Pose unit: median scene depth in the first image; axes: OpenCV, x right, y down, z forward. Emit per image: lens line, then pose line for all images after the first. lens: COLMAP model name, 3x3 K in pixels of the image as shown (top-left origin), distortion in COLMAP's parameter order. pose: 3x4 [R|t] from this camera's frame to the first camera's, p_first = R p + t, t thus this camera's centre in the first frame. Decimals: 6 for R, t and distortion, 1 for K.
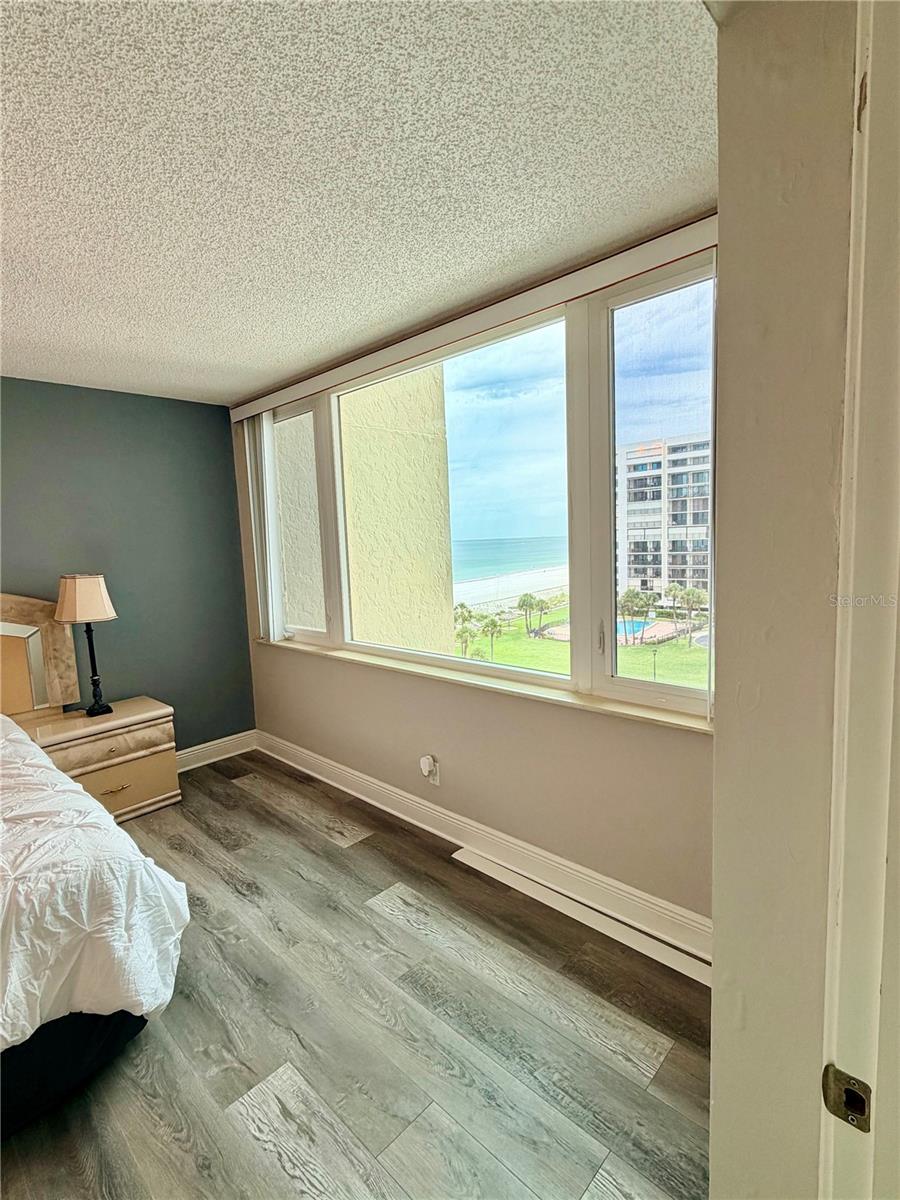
lens RADIAL K [[580.4, 0, 451.6], [0, 580.4, 595.4], [0, 0, 1]] dist [0.003761, -0.000591]
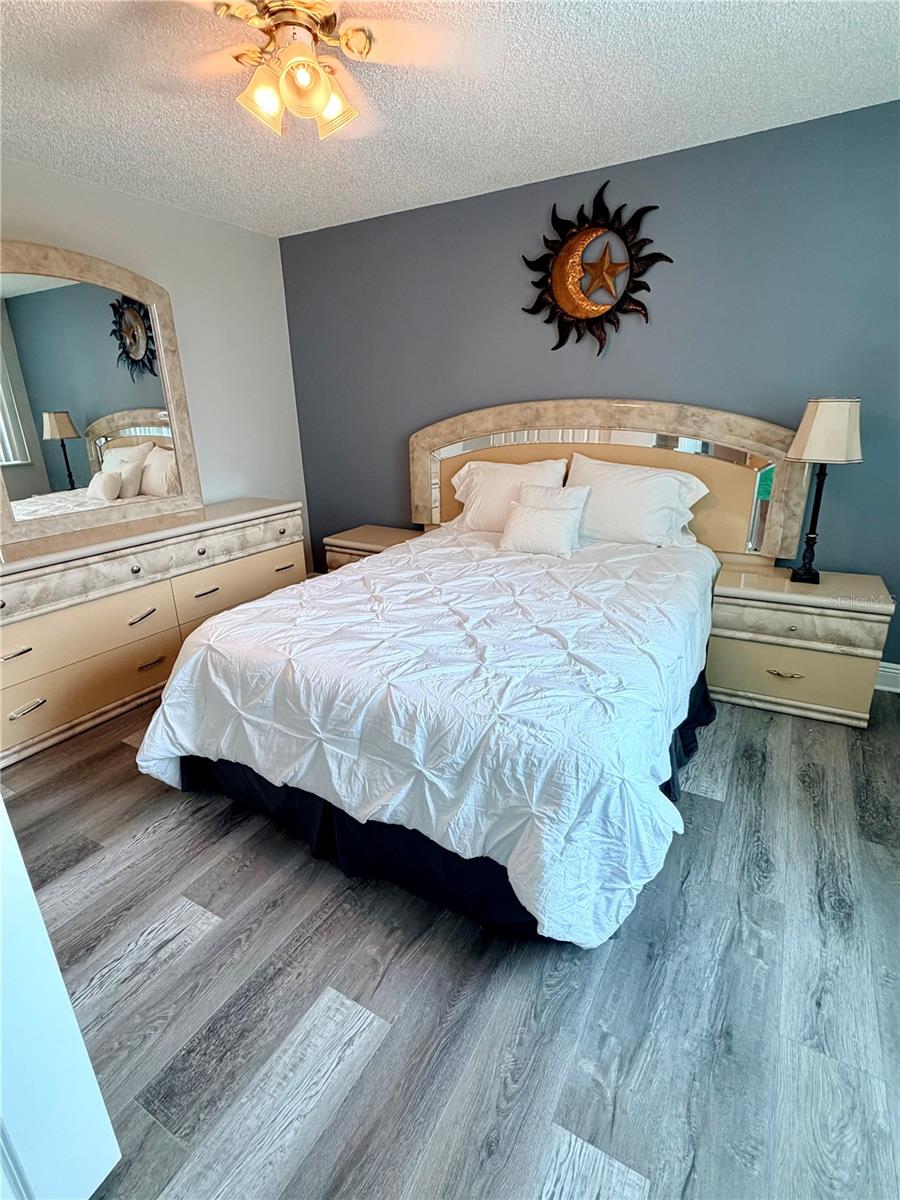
lens RADIAL K [[580.4, 0, 452.6], [0, 580.4, 595.7], [0, 0, 1]] dist [0.003761, -0.000591]
pose [[0.239155, 0.341513, -0.908941, 0.027258], [-0.077841, 0.939836, 0.332640, -0.010268], [0.967856, -0.008800, 0.251350, 0.485626]]
